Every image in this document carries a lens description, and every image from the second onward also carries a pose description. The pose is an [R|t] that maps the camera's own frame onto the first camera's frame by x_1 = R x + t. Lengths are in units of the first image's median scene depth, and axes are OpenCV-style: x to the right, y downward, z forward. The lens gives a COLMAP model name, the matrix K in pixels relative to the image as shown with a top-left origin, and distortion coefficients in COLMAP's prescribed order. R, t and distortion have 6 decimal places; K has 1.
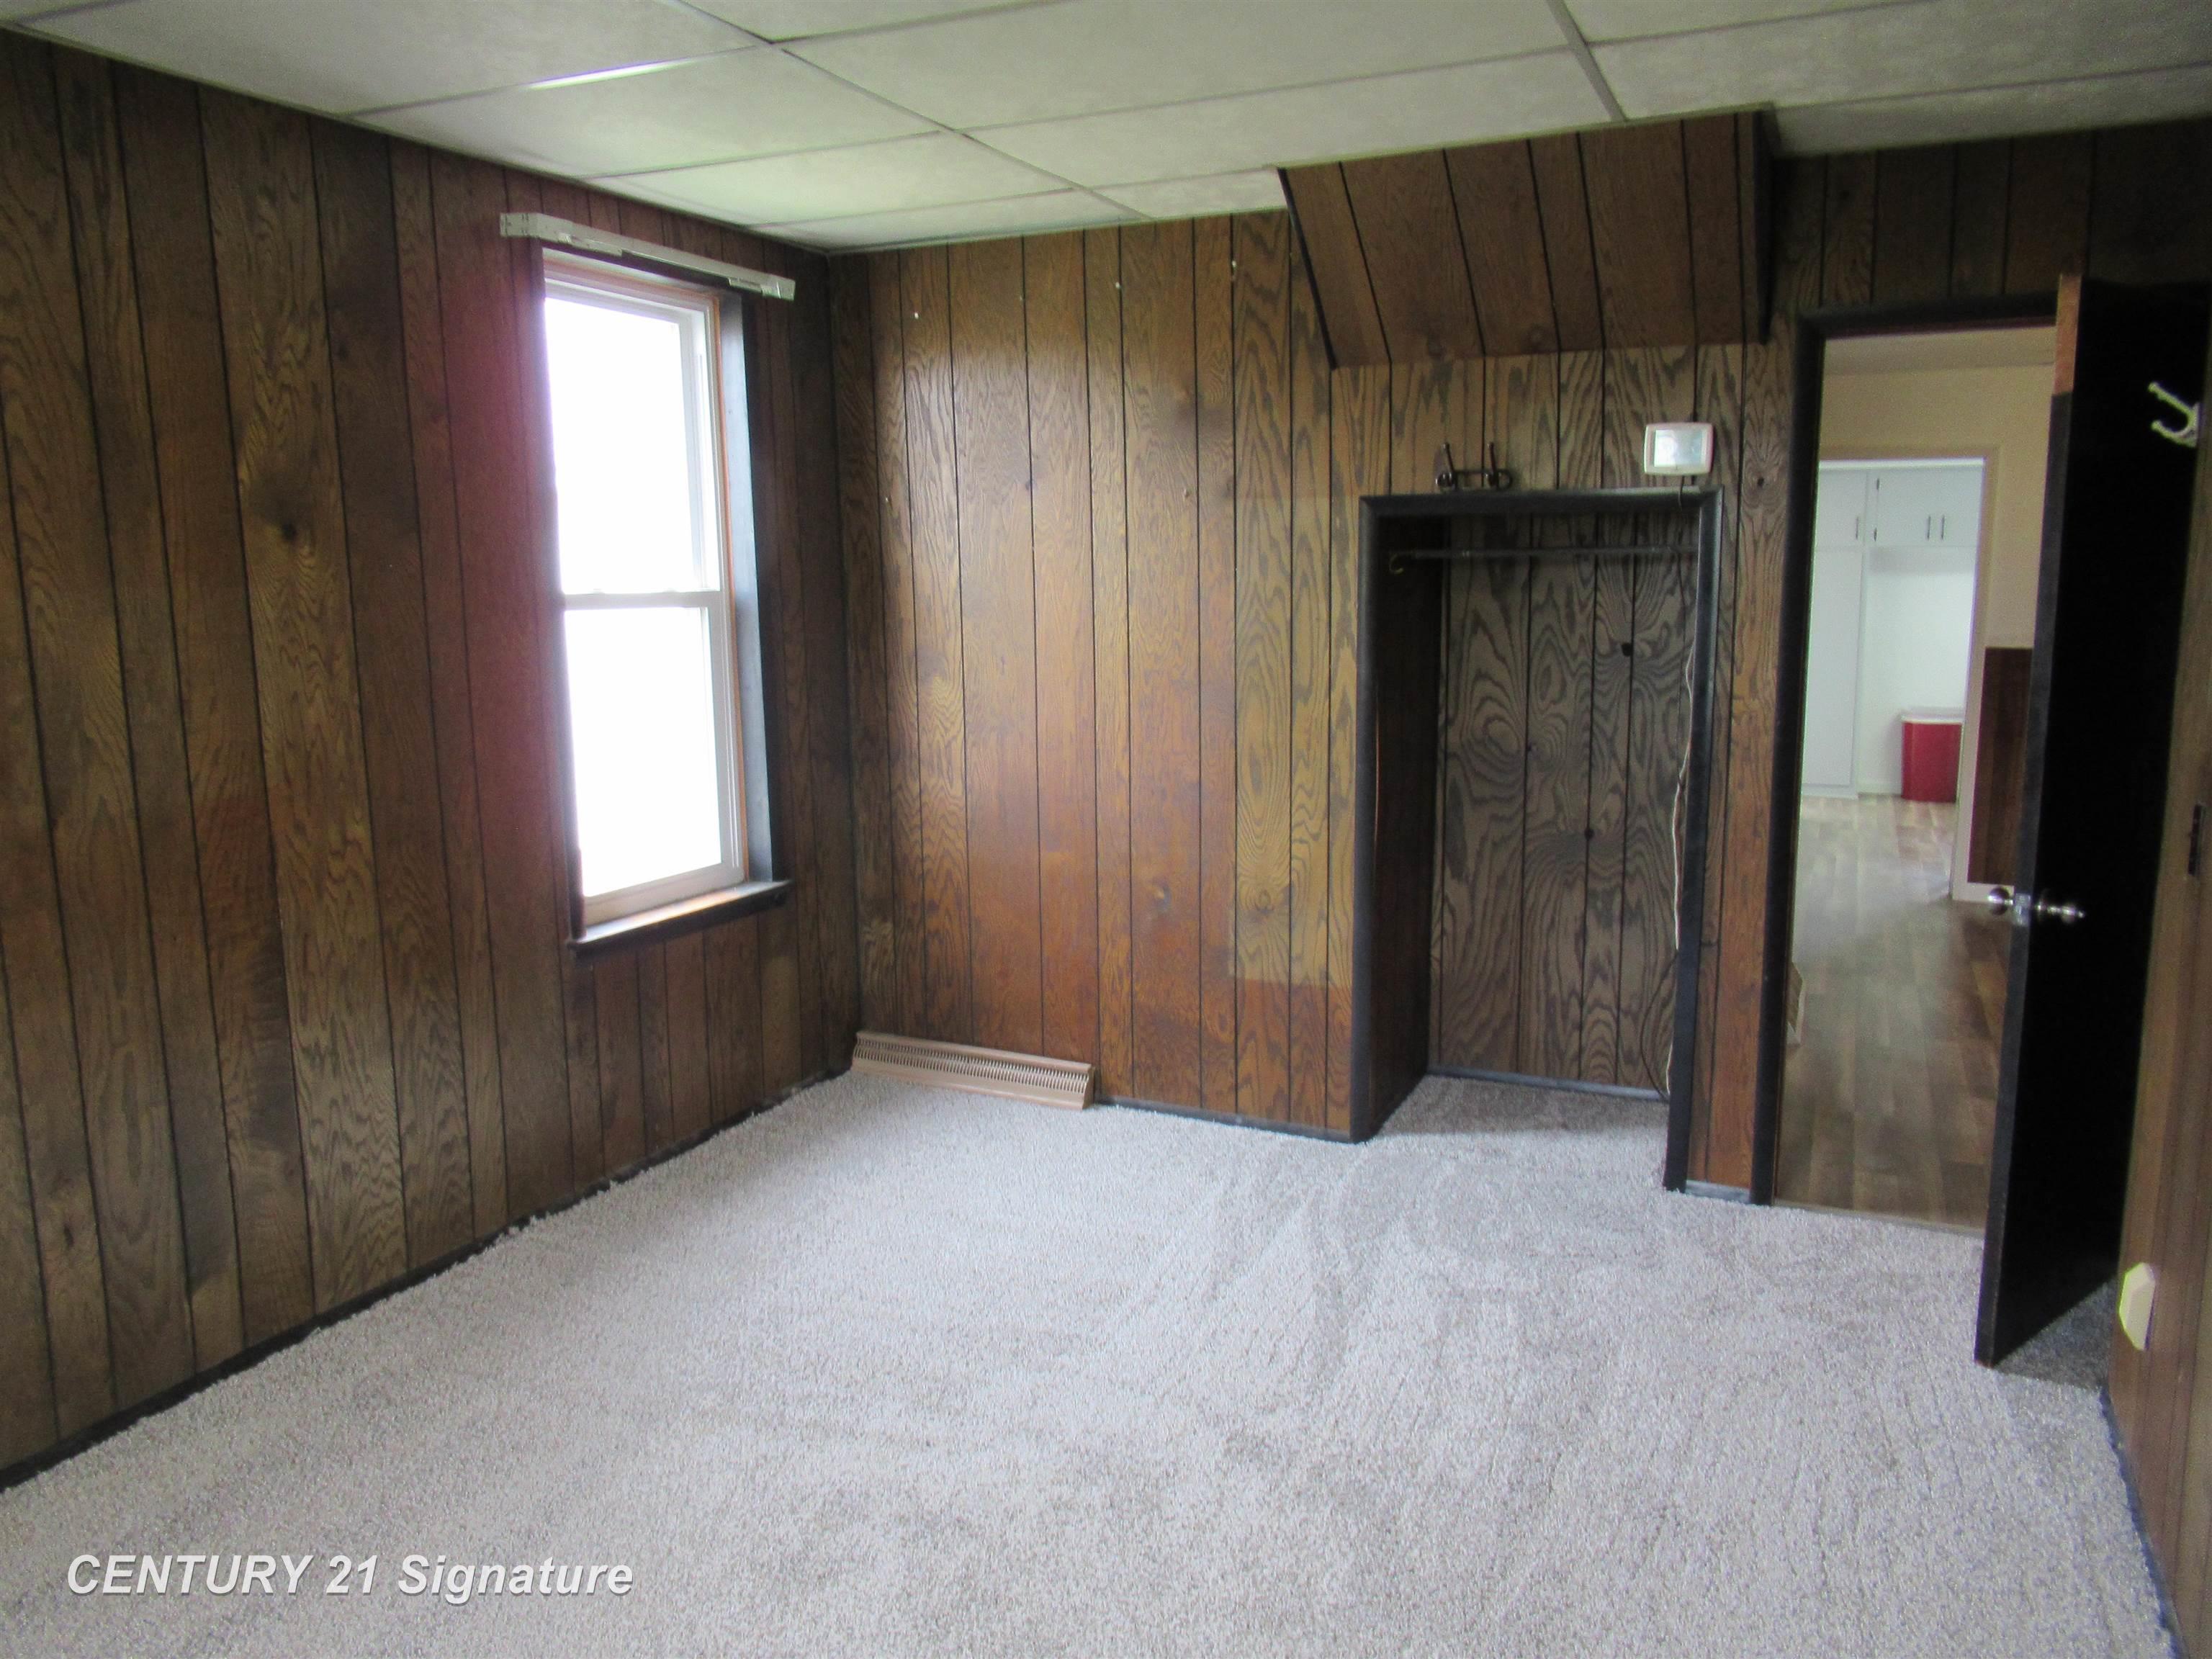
lens RADIAL K [[1642.3, 0, 1106.0], [0, 1642.3, 829.5], [0, 0, 1]] dist [-0.000969, -0.001552]
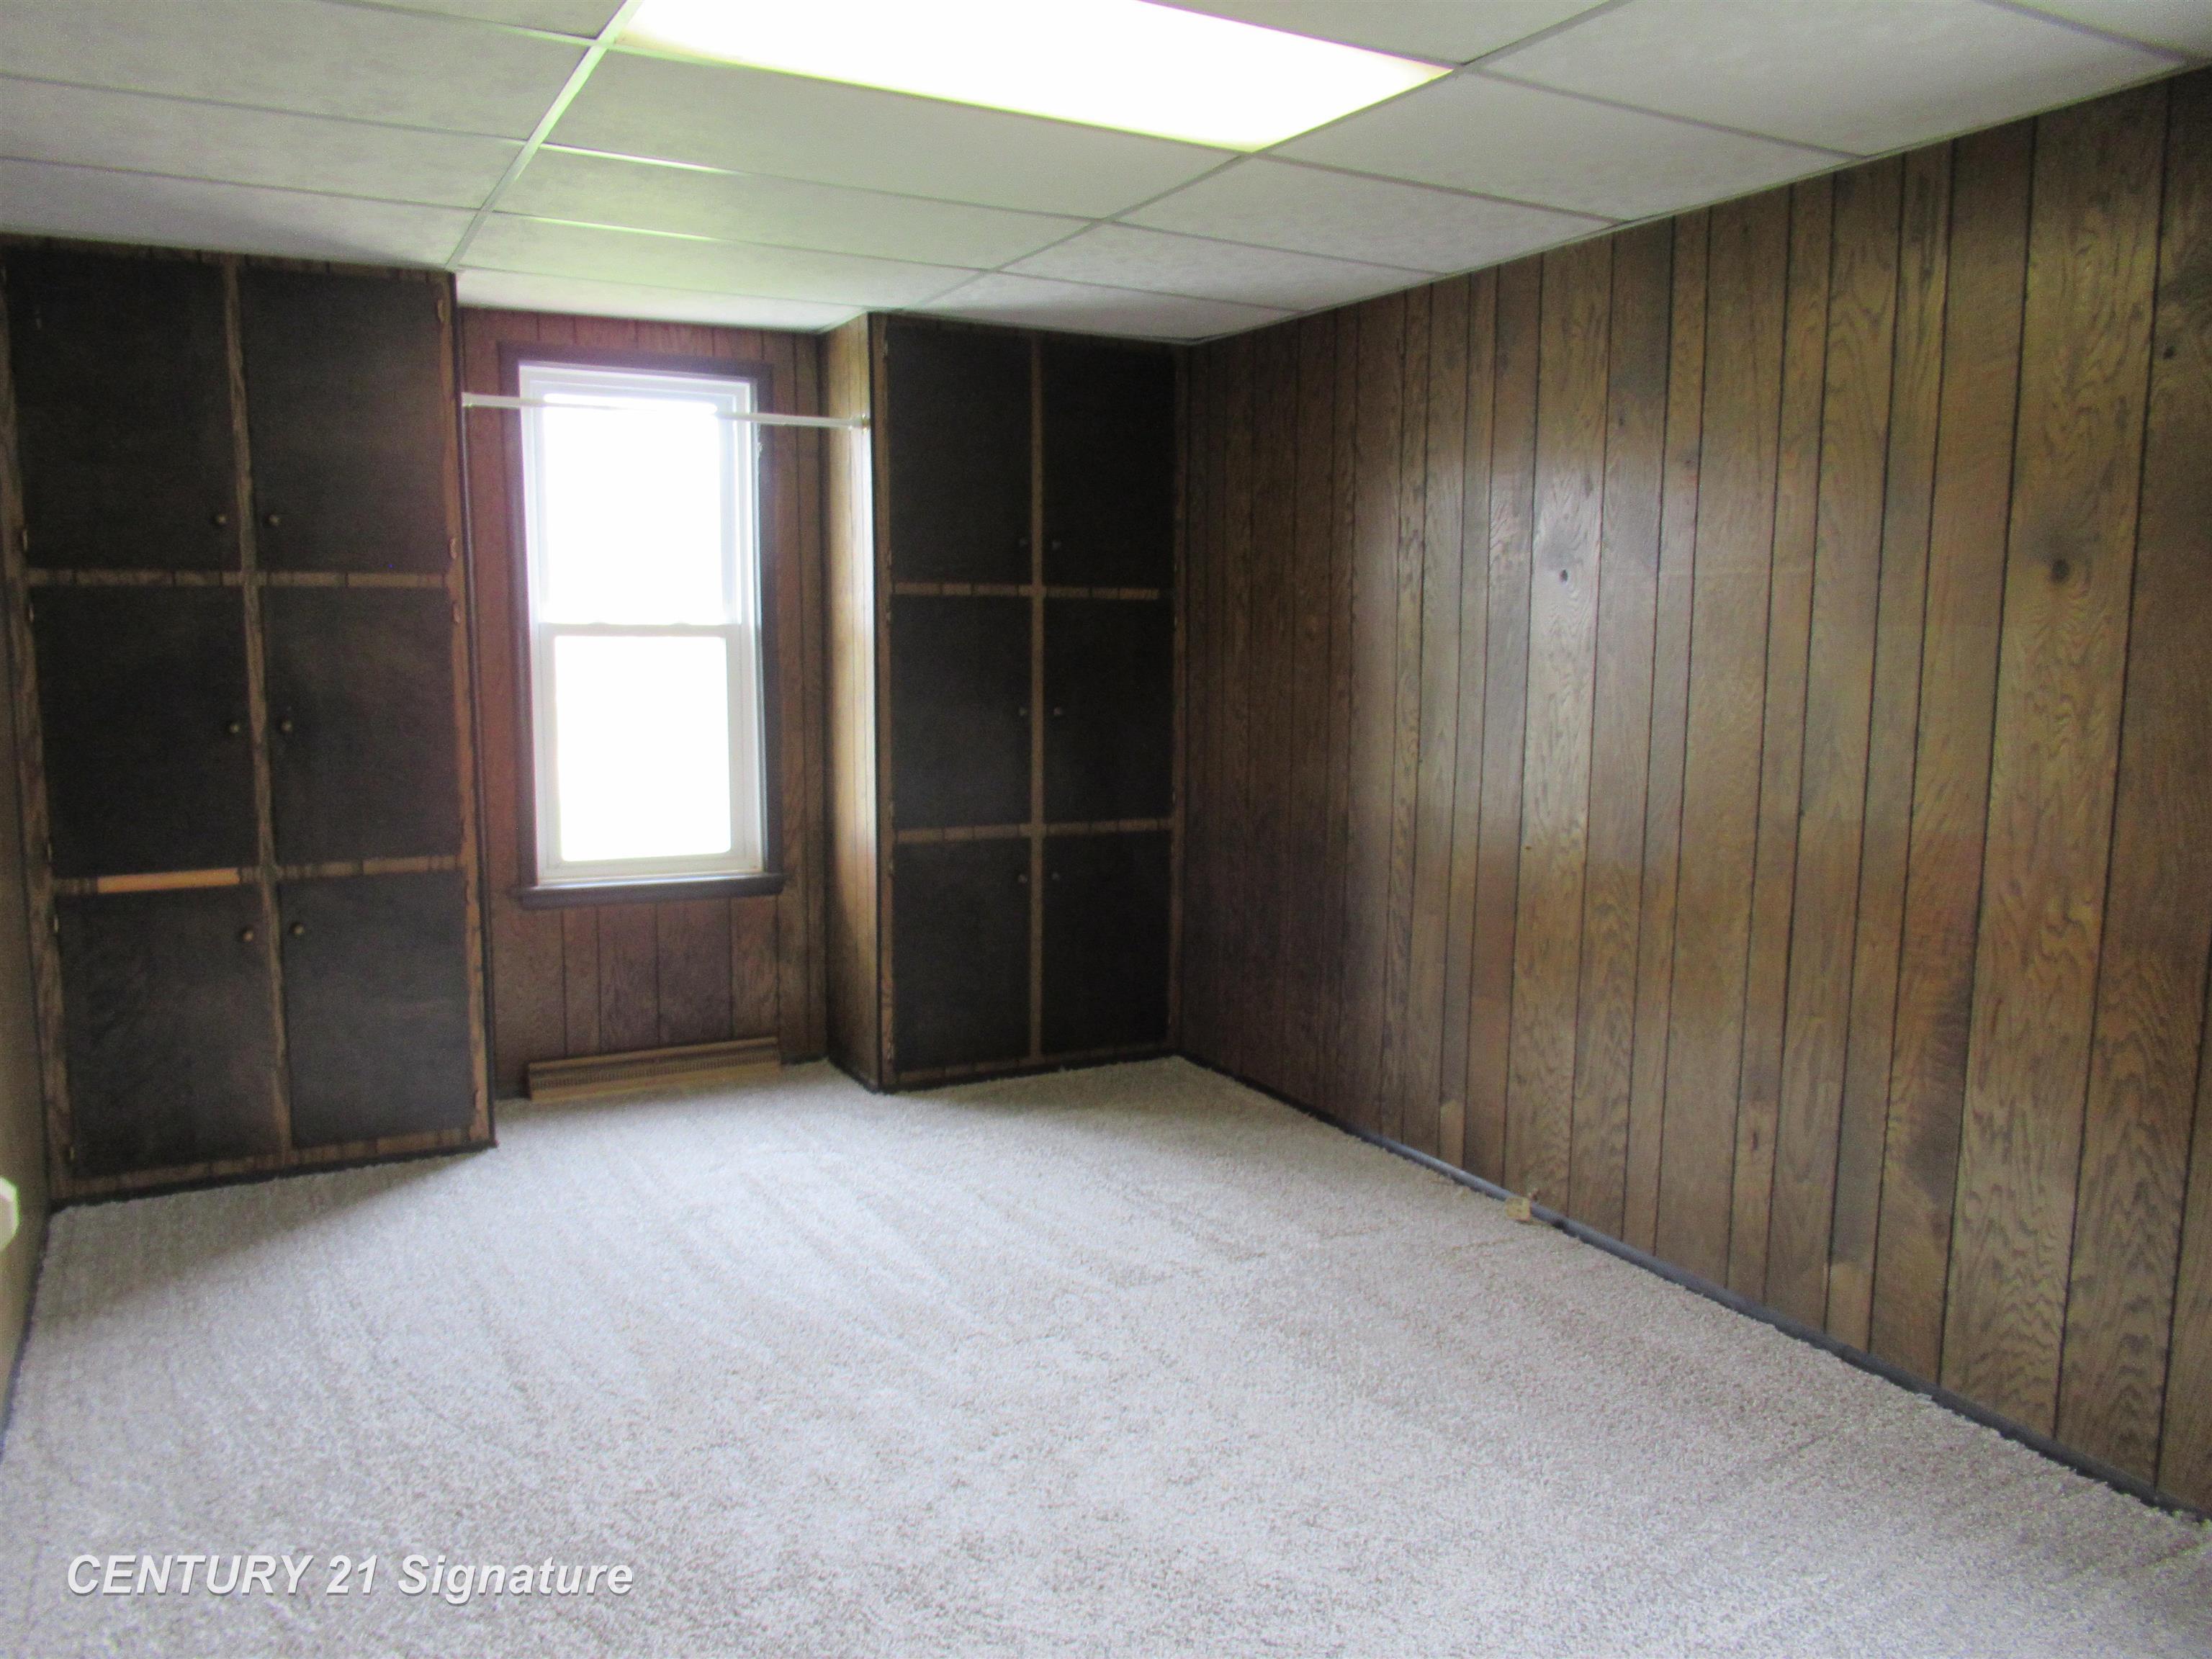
lens RADIAL K [[1660.1, 0, 1106.0], [0, 1660.1, 829.5], [0, 0, 1]] dist [0.087849, -0.000941]
pose [[-0.596167, 0.099815, -0.796632, 0.590886], [-0.143898, 0.962890, 0.228333, -0.180560], [0.789860, 0.250759, -0.559680, 1.135793]]
